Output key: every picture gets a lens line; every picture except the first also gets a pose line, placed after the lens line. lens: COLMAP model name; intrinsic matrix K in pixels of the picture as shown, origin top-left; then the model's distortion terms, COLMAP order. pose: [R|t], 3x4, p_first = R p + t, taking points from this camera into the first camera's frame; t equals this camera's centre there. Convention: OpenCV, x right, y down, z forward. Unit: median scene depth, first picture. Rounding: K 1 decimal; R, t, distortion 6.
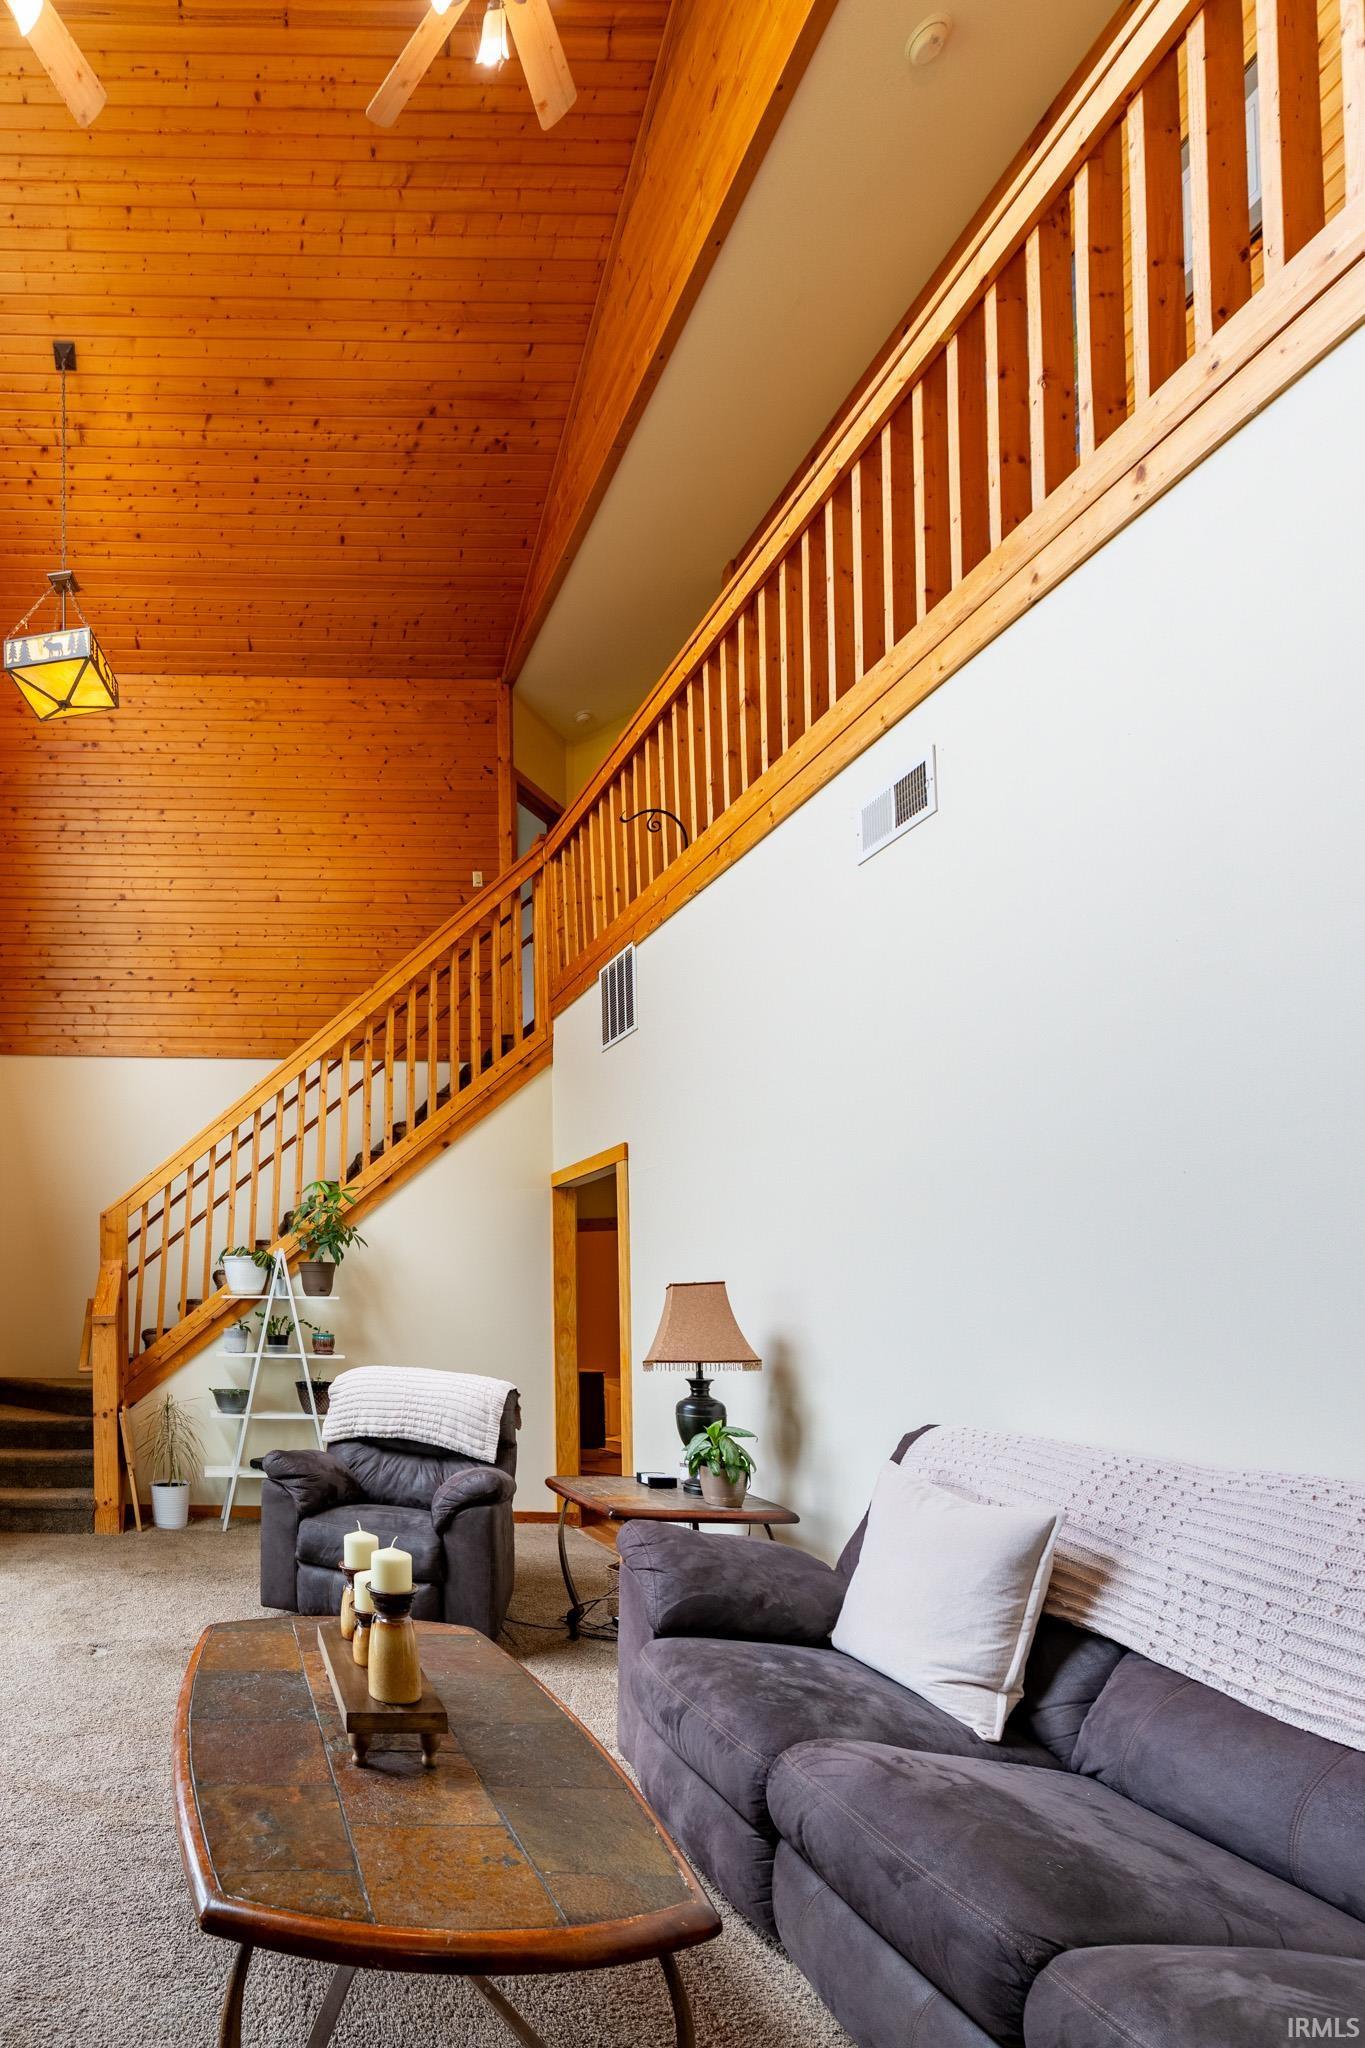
lens RADIAL K [[1076.3, 0, 679.8], [0, 1076.3, 878.3], [0, 0, 1]] dist [0.002411, -0.000417]
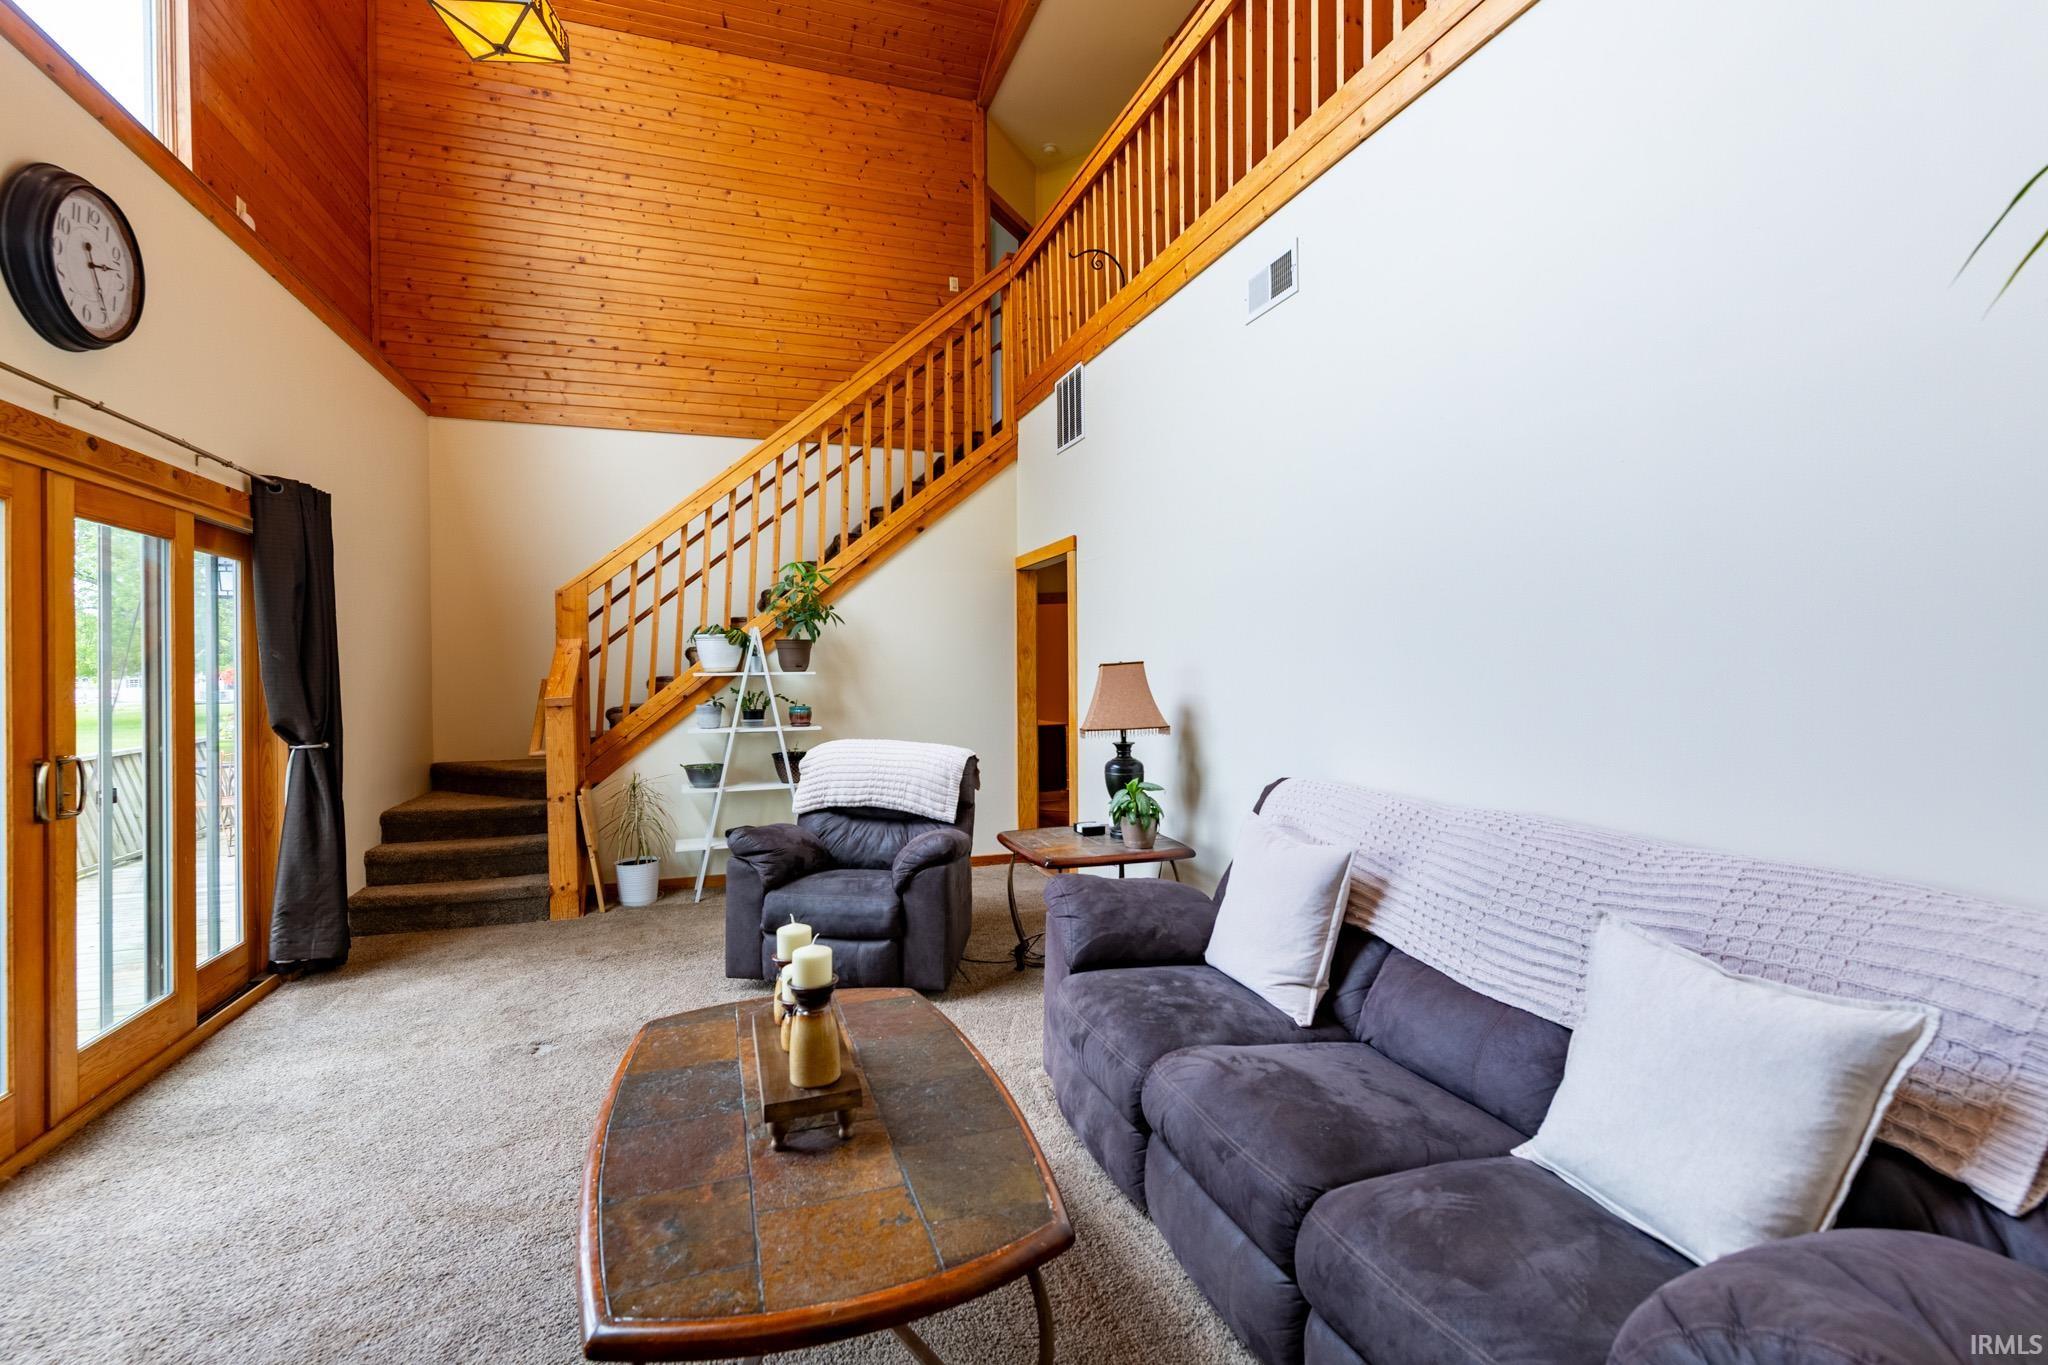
lens RADIAL K [[902.4, 0, 1030.7], [0, 902.4, 663.6], [0, 0, 1]] dist [0.002015, -0.000411]
pose [[0.944826, 0.003569, 0.327555, -0.400161], [-0.015763, 0.999278, 0.034581, 0.340993], [-0.327194, -0.037836, 0.944199, 0.095481]]
